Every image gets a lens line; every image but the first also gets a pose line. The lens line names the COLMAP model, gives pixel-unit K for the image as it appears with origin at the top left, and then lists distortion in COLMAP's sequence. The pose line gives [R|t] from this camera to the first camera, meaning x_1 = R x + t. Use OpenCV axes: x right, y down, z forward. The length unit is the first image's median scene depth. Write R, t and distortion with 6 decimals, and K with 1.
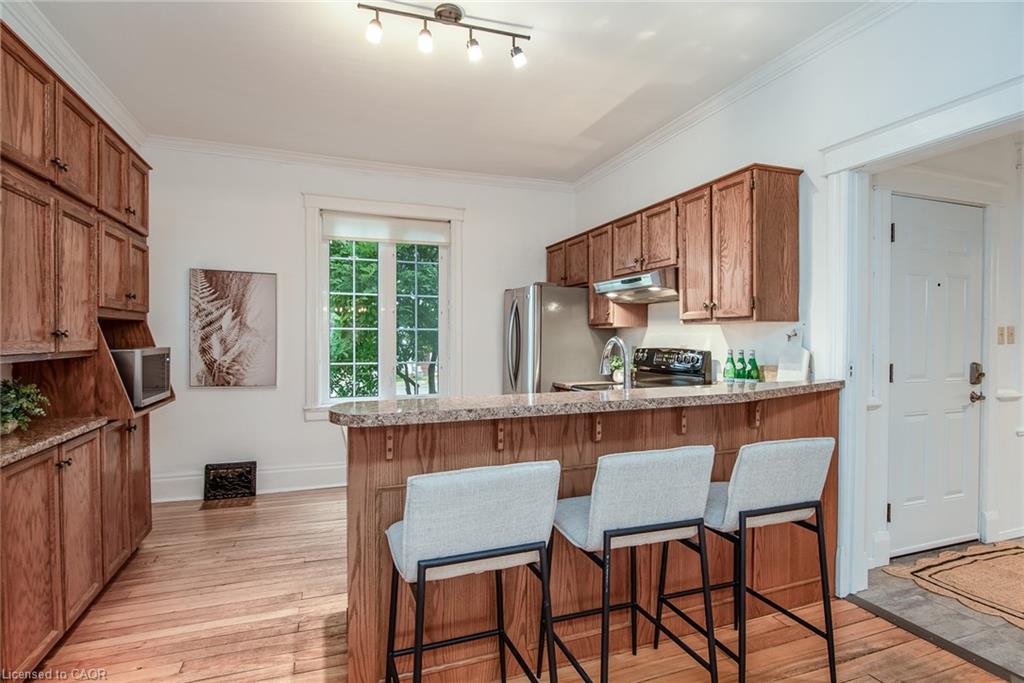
lens RADIAL K [[512.5, 0, 510.2], [0, 512.5, 341.8], [0, 0, 1]] dist [-0.005731, -0.000821]
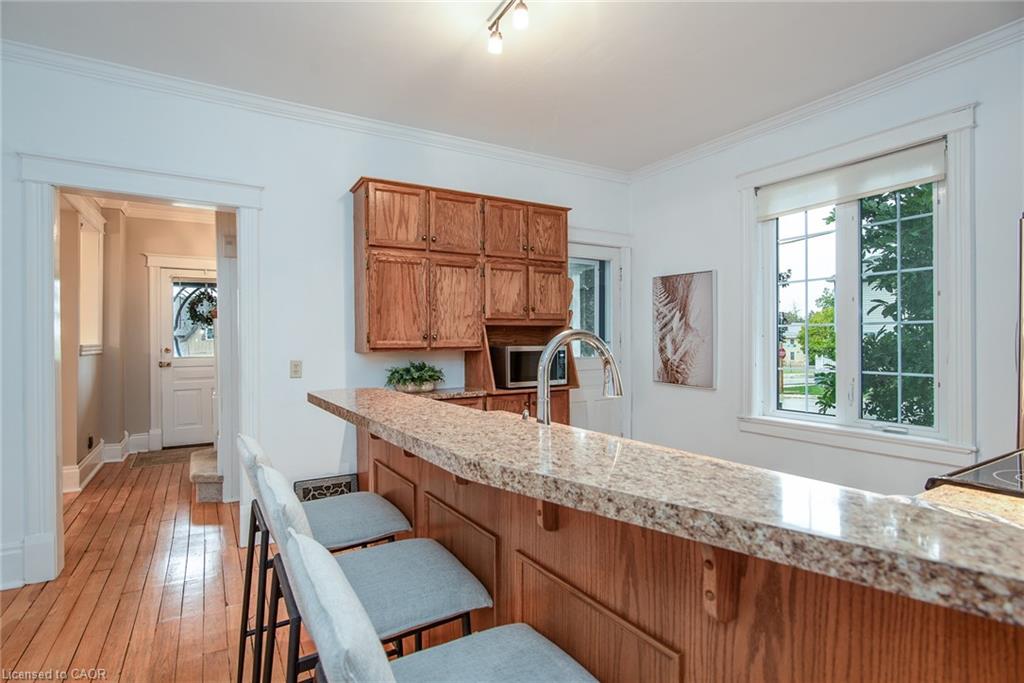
lens RADIAL K [[512.5, 0, 510.2], [0, 512.5, 341.8], [0, 0, 1]] dist [-0.005731, -0.000821]
pose [[0.176801, -0.000002, -0.984247, 0.519661], [-0.003134, 0.999995, -0.000565, 0.001735], [0.984242, 0.003185, 0.176801, 0.576895]]
